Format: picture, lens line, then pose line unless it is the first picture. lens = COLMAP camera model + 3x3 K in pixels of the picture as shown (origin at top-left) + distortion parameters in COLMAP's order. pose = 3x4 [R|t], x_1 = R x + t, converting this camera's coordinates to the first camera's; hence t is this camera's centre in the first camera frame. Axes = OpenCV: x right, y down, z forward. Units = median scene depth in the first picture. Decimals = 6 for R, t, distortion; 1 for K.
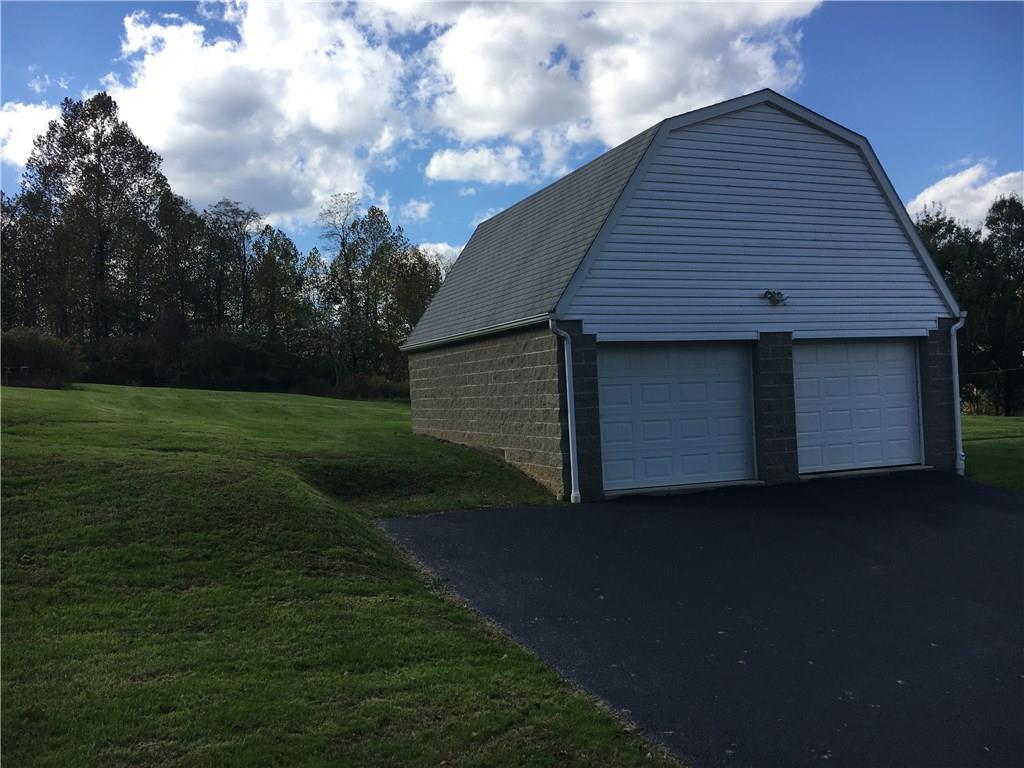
lens RADIAL K [[857.2, 0, 511.5], [0, 857.2, 380.9], [0, 0, 1]] dist [0.052316, -0.006689]
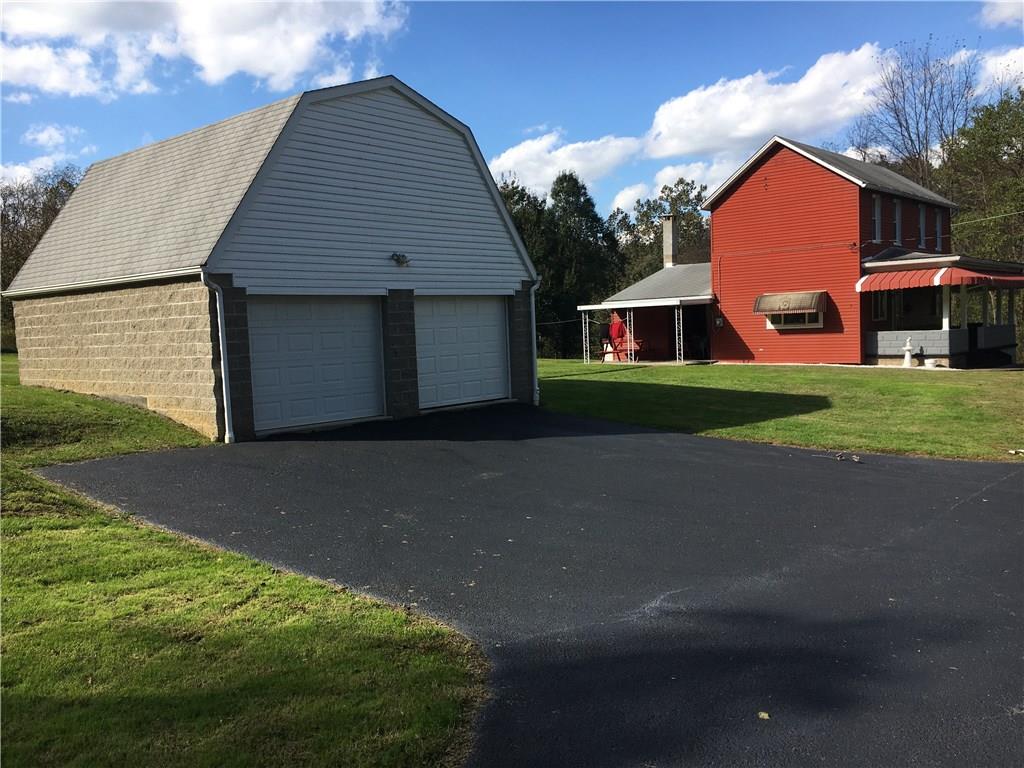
lens RADIAL K [[857.2, 0, 511.5], [0, 857.2, 380.9], [0, 0, 1]] dist [0.052316, -0.006689]
pose [[0.897295, -0.023638, 0.440799, -0.075822], [-0.003549, 0.998147, 0.060751, -0.003679], [-0.441418, -0.056076, 0.895548, -0.116942]]
